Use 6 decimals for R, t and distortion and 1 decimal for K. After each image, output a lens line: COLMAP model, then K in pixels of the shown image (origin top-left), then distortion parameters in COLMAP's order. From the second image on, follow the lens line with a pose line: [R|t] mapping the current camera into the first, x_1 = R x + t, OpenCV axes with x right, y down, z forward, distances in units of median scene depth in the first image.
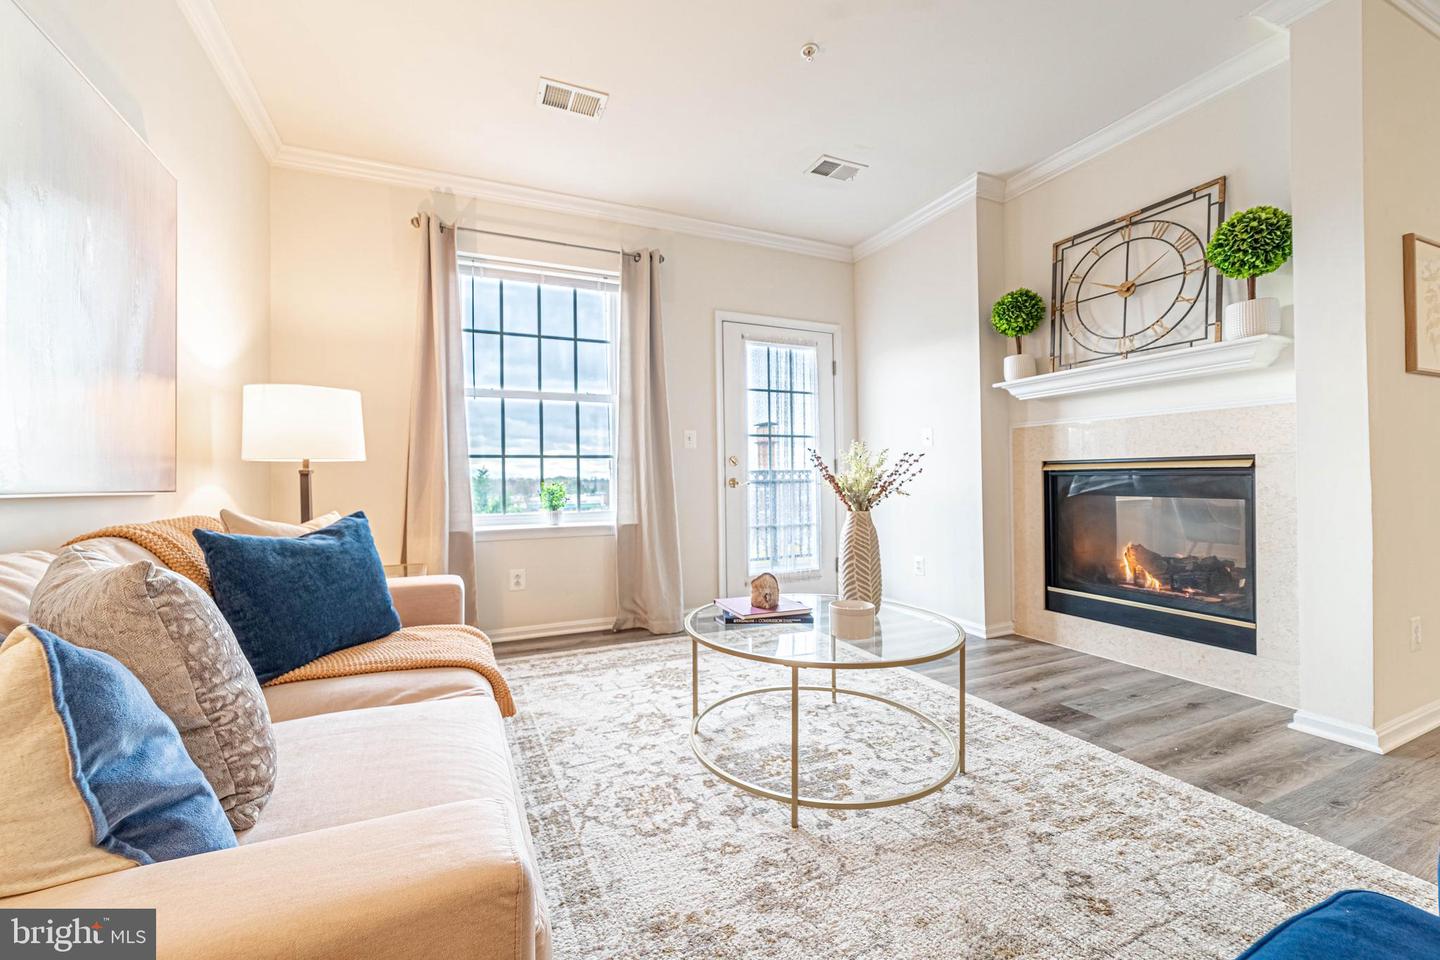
lens RADIAL K [[564.6, 0, 682.5], [0, 564.6, 477.7], [0, 0, 1]] dist [-0.010653, 0.000711]
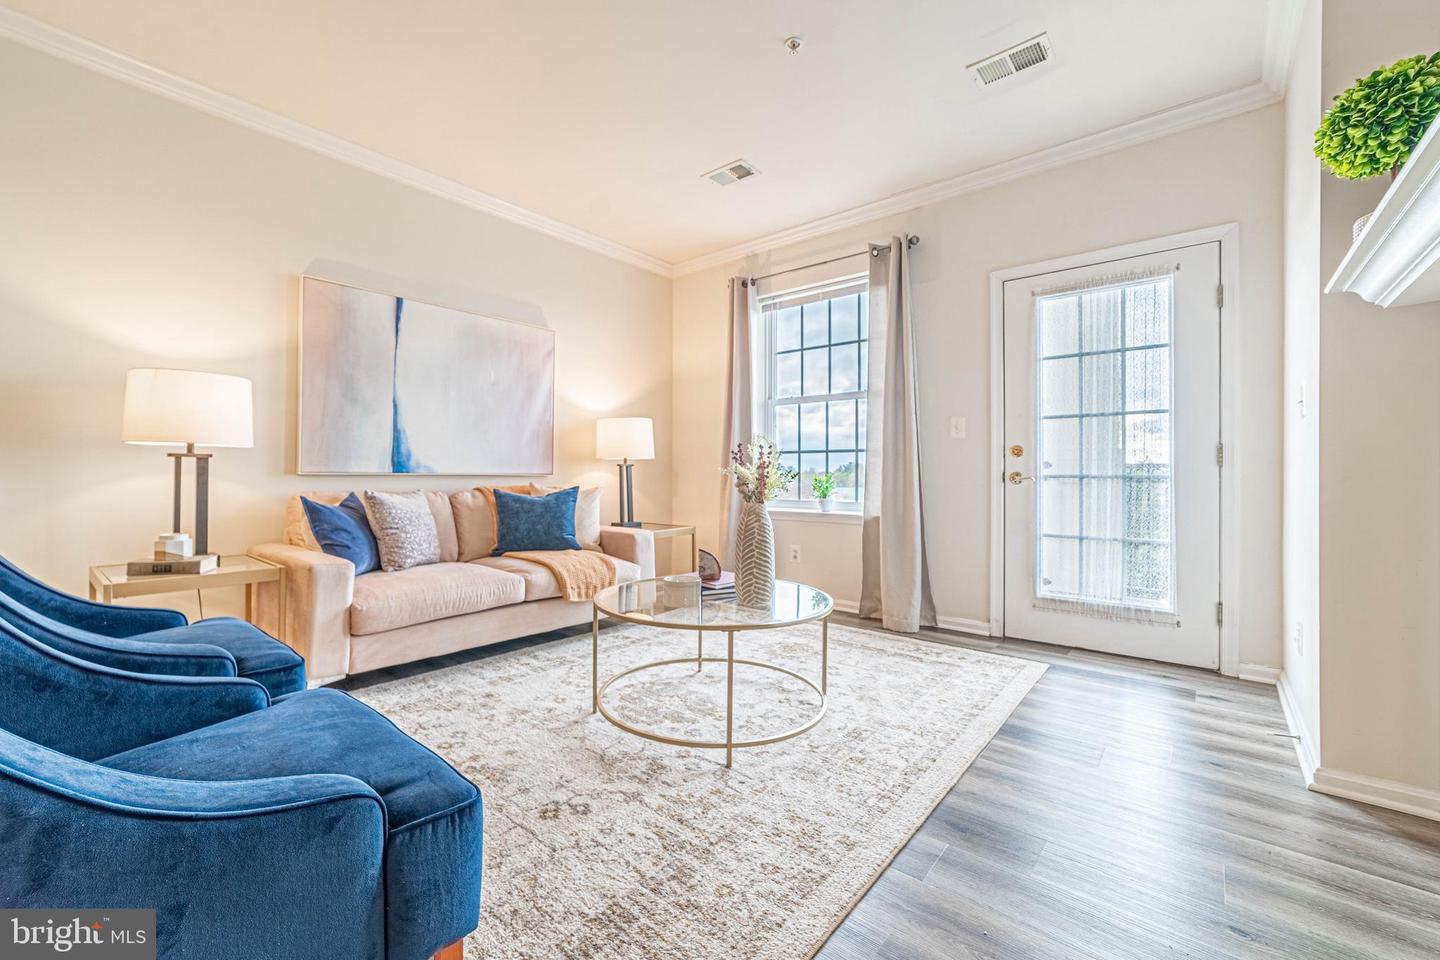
lens RADIAL K [[564.6, 0, 682.5], [0, 564.6, 477.7], [0, 0, 1]] dist [-0.010653, 0.000711]
pose [[0.449179, 0.020927, -0.893197, 0.981216], [-0.006986, 0.999777, 0.019911, -0.007287], [0.893415, -0.002704, 0.449225, 0.345993]]
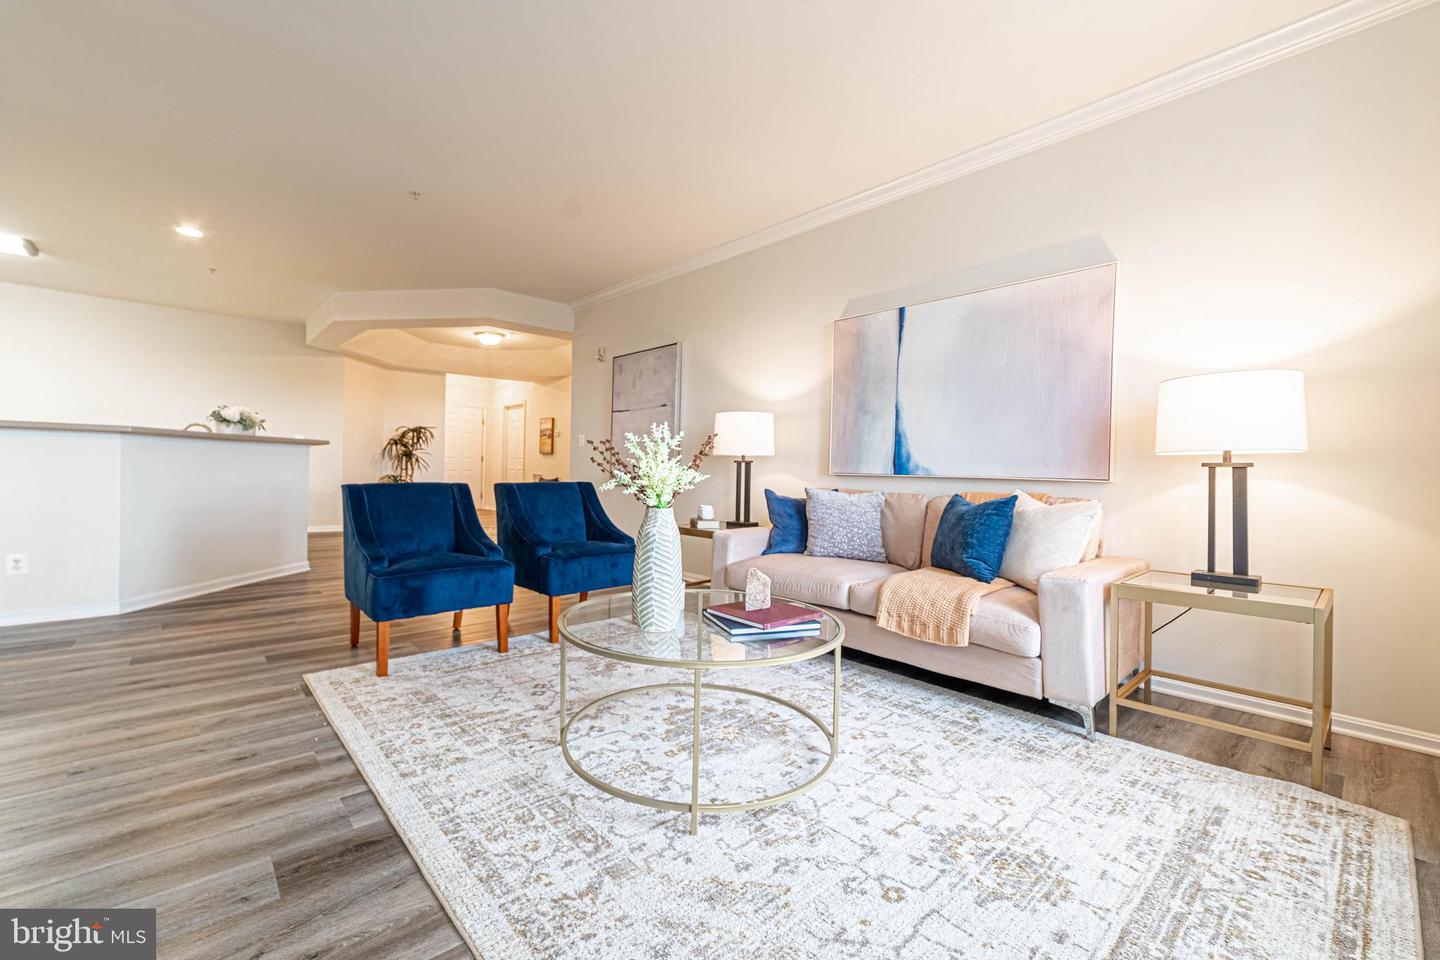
lens RADIAL K [[603.1, 0, 709.6], [0, 603.1, 485.2], [0, 0, 1]] dist [-0.026065, 0.000526]
pose [[-0.929414, 0.002398, -0.369030, 0.477354], [-0.006898, 0.999691, 0.023868, 0.005604], [0.368973, 0.024729, -0.929111, 1.552994]]
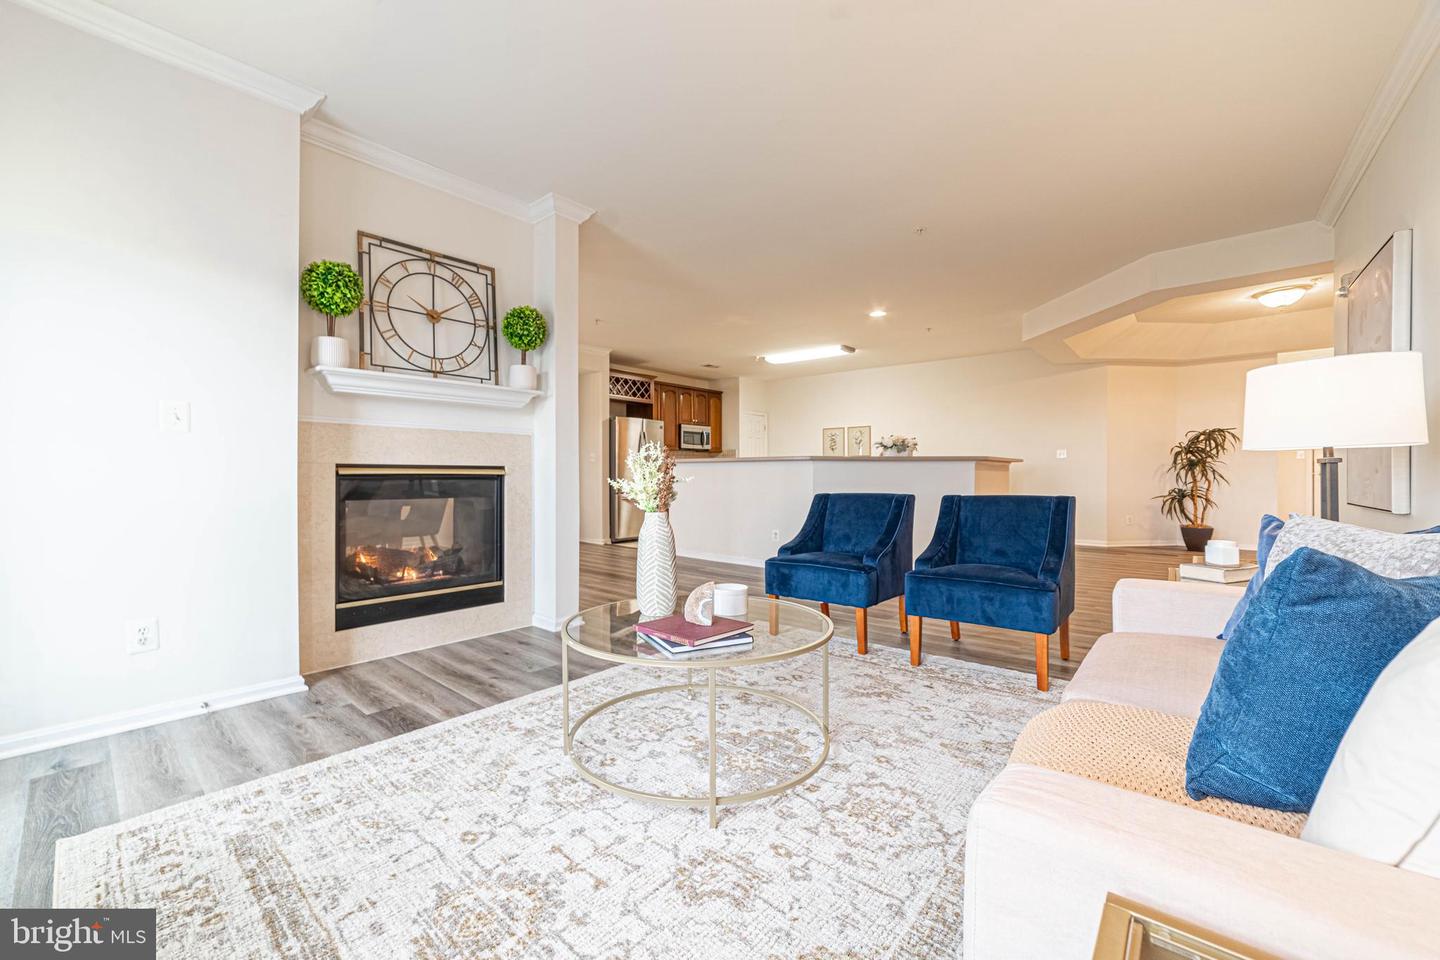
lens RADIAL K [[601.5, 0, 682.3], [0, 601.5, 477.7], [0, 0, 1]] dist [-0.015546, 0.000278]
pose [[-0.437721, 0.010174, 0.899053, -0.574325], [0.006013, 0.999947, -0.008389, 0.004620], [-0.899091, 0.001734, -0.437759, 1.194899]]
